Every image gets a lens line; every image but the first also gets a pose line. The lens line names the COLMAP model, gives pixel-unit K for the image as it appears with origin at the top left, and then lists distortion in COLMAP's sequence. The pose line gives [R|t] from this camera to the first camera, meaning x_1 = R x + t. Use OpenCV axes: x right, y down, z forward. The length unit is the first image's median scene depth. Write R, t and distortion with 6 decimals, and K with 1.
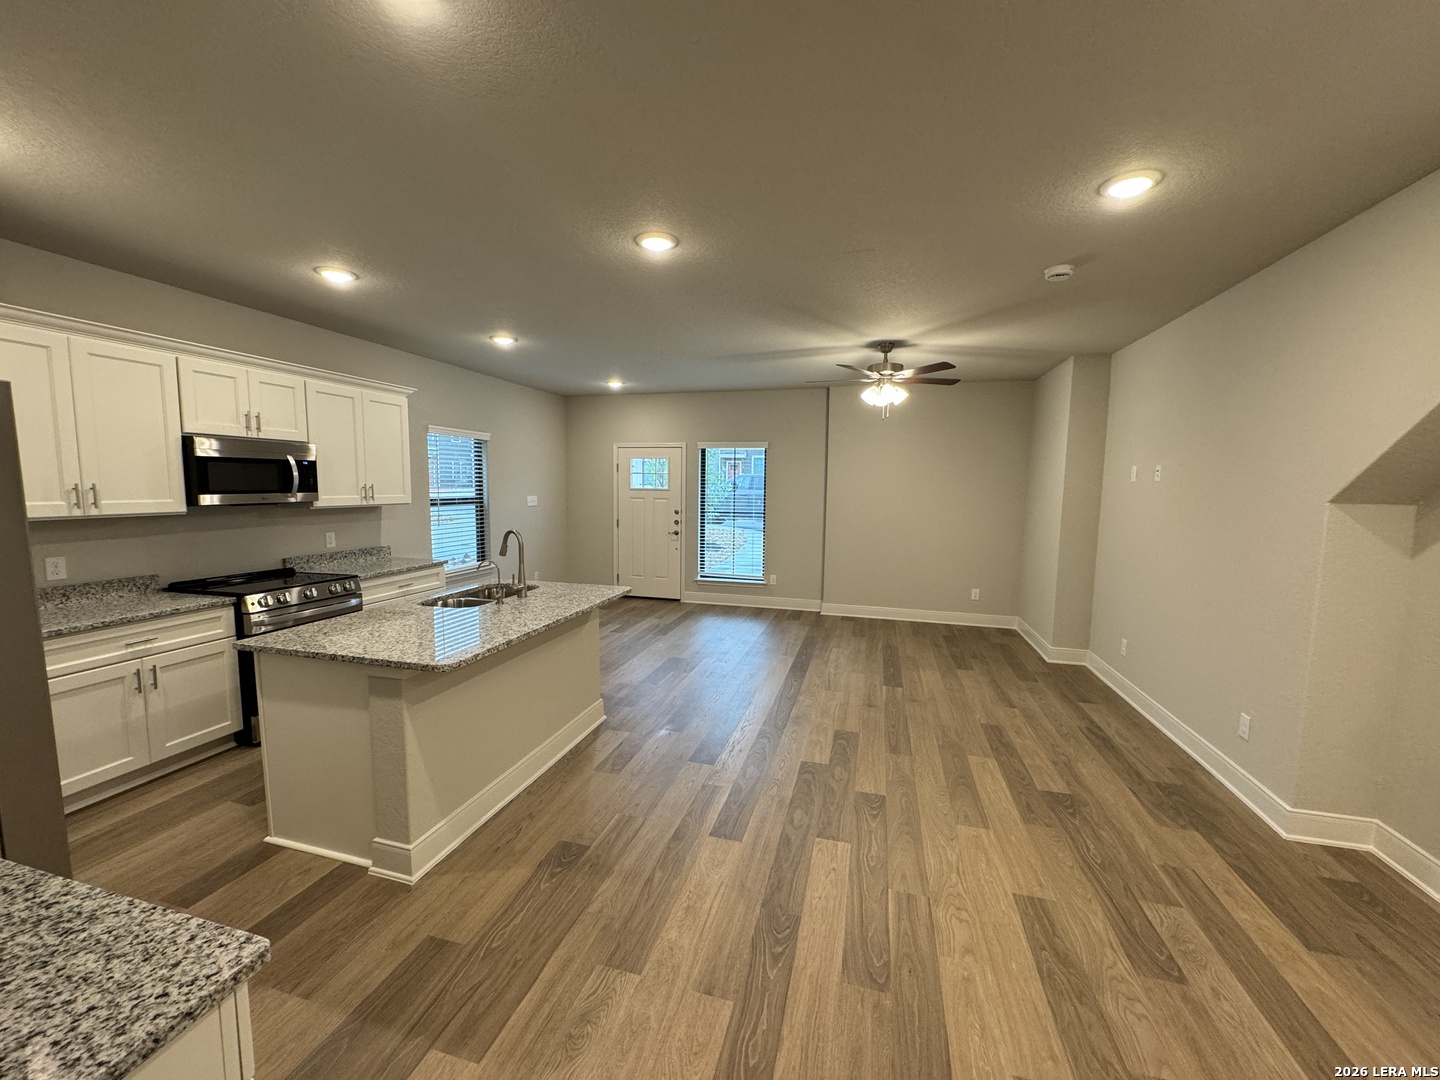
lens RADIAL K [[572.9, 0, 717.9], [0, 572.9, 542.3], [0, 0, 1]] dist [-0.002760, 0.000664]
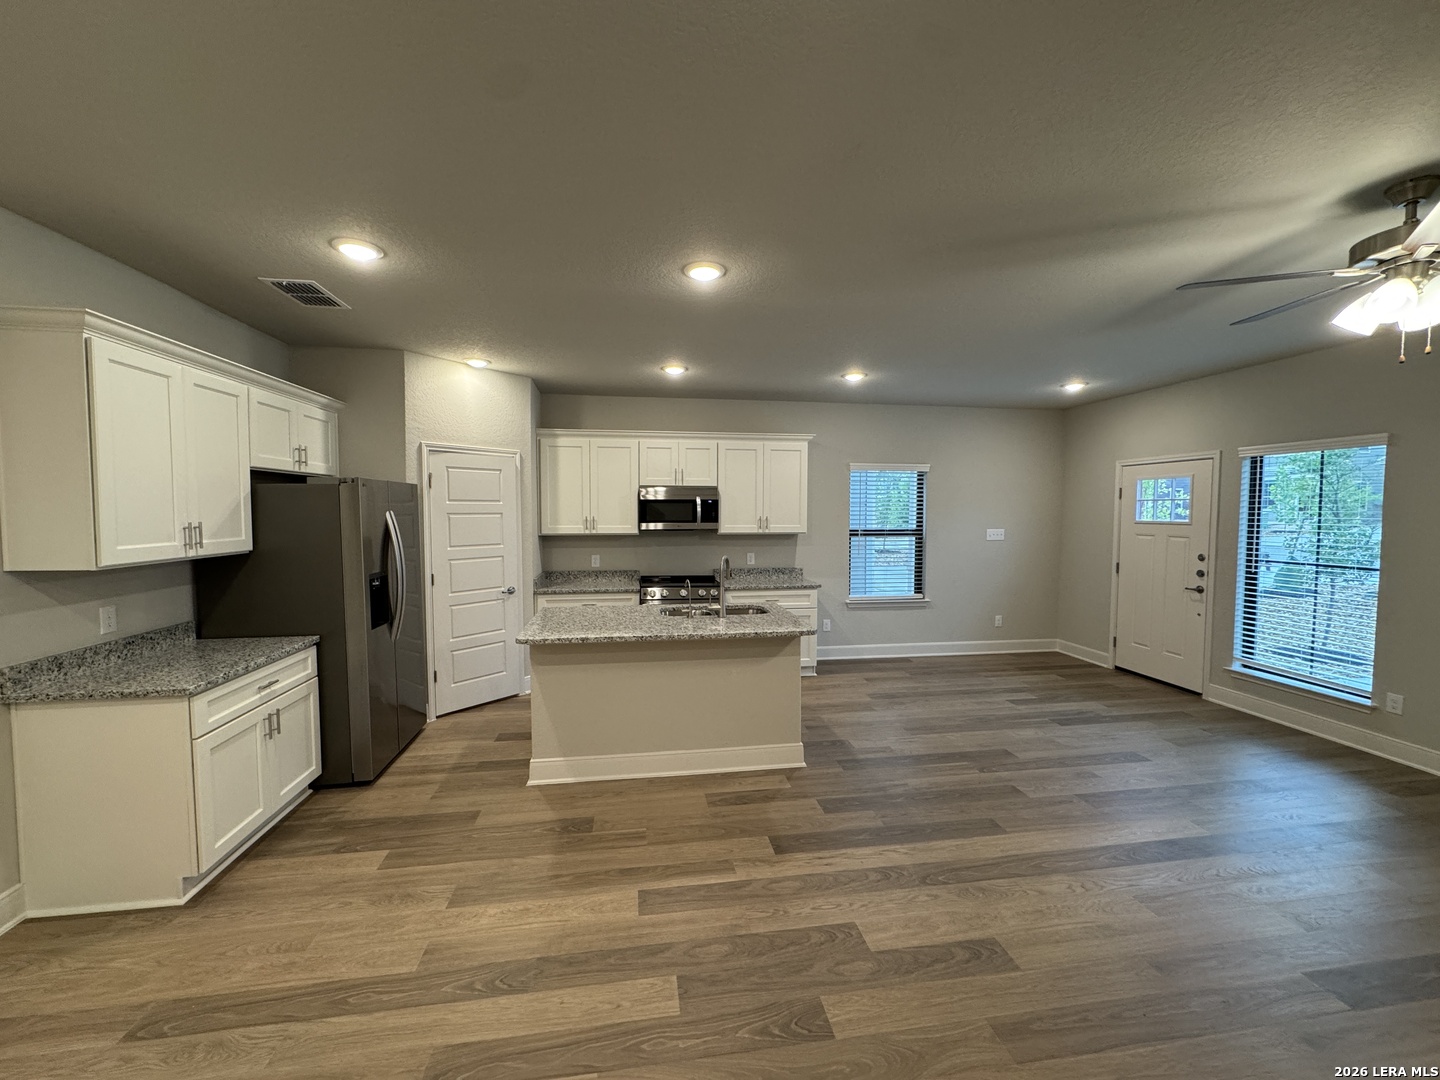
lens RADIAL K [[572.9, 0, 719.0], [0, 572.9, 542.2], [0, 0, 1]] dist [-0.002760, 0.000664]
pose [[0.408496, 0.038887, -0.911931, 0.559773], [-0.089632, 0.995972, 0.002320, -0.043468], [0.908348, 0.080791, 0.410337, 0.445197]]
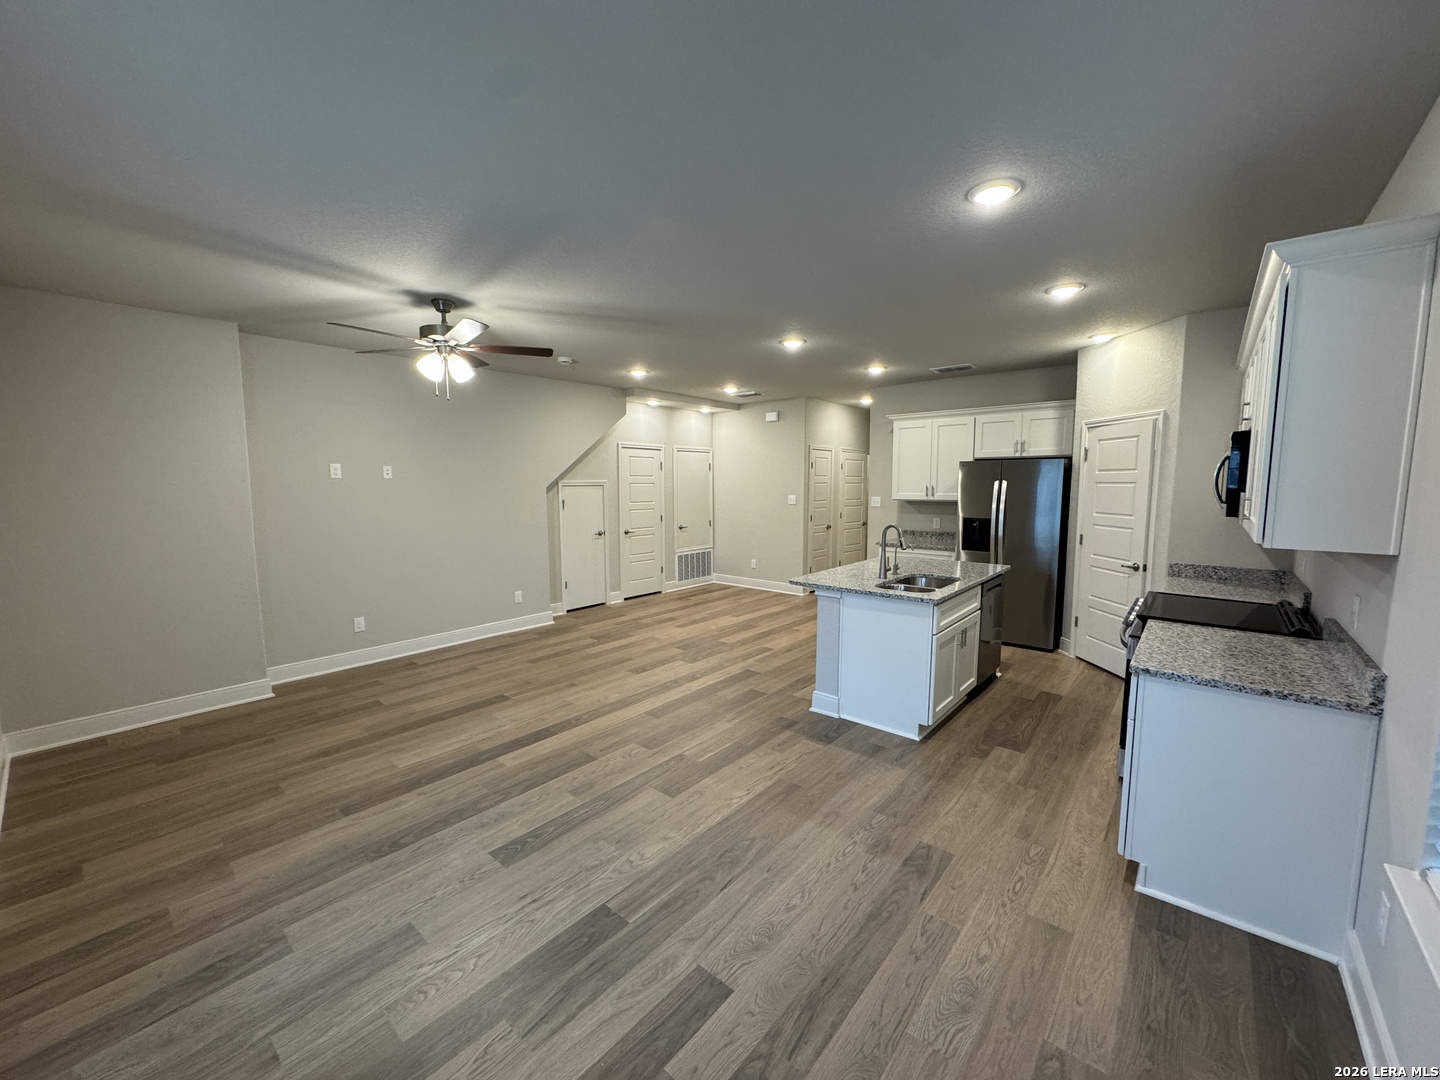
lens RADIAL K [[572.9, 0, 719.6], [0, 572.9, 542.1], [0, 0, 1]] dist [-0.002760, 0.000664]
pose [[-0.906928, -0.052994, 0.417940, -0.447706], [0.036150, 0.978608, 0.202531, -0.200031], [-0.419732, 0.198789, -0.885611, 1.857819]]
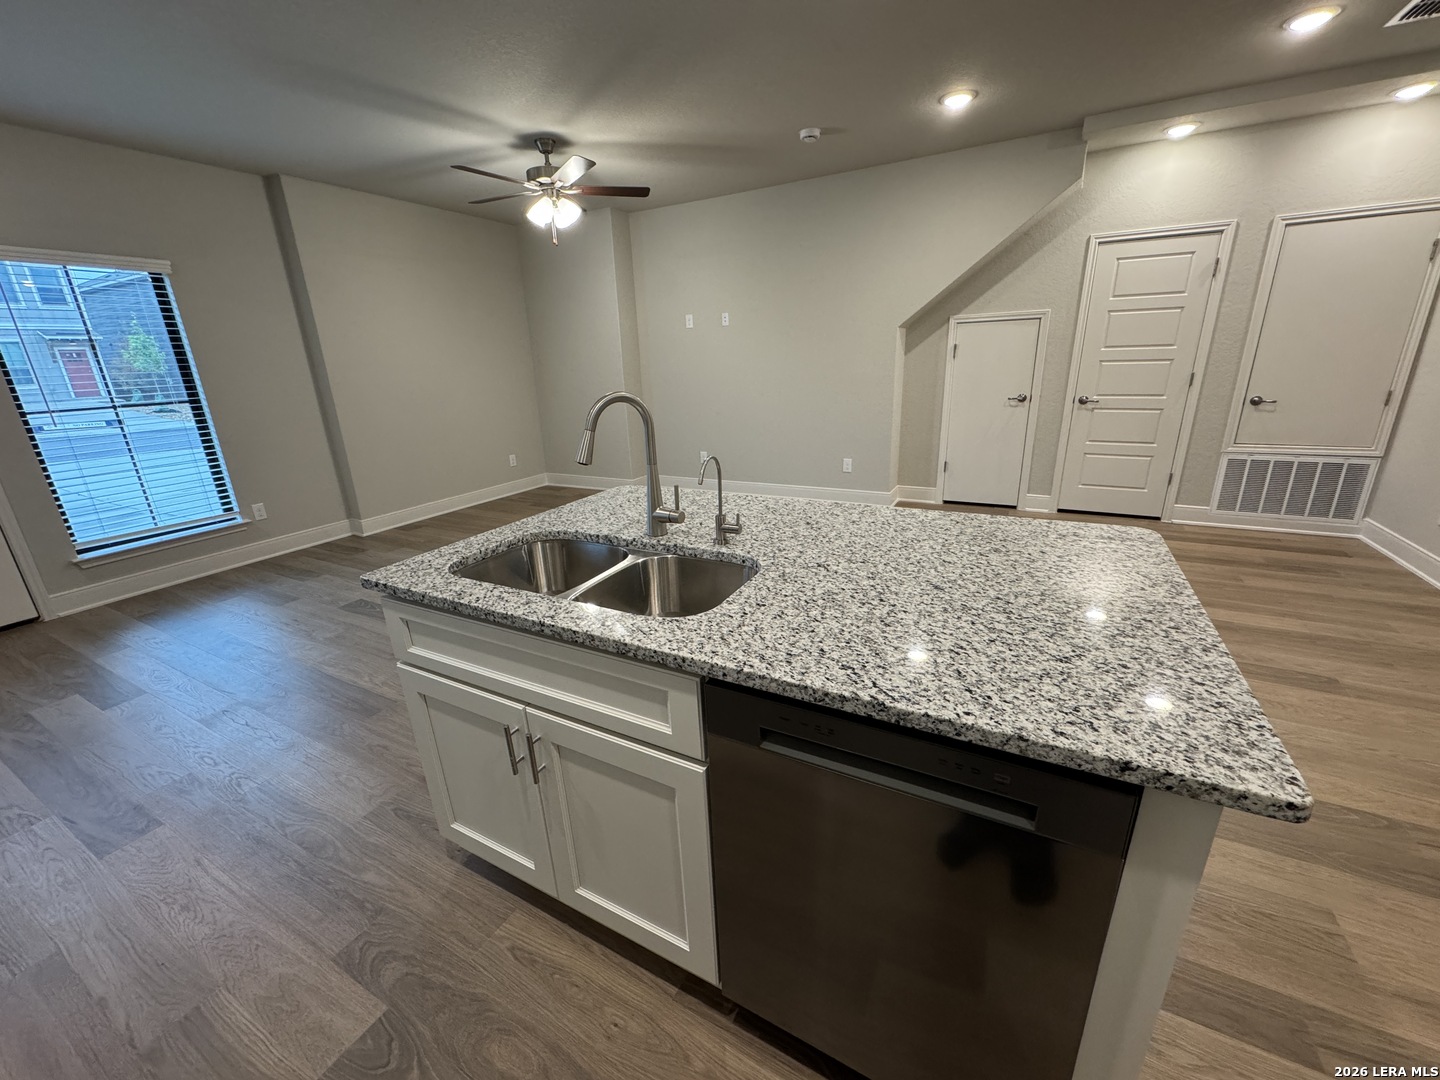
lens RADIAL K [[572.9, 0, 722.1], [0, 572.9, 542.3], [0, 0, 1]] dist [-0.002760, 0.000664]
pose [[0.224792, -0.323944, 0.918983, -0.651498], [0.139676, 0.944093, 0.298629, -0.028280], [-0.964344, 0.061230, 0.257471, 0.696896]]
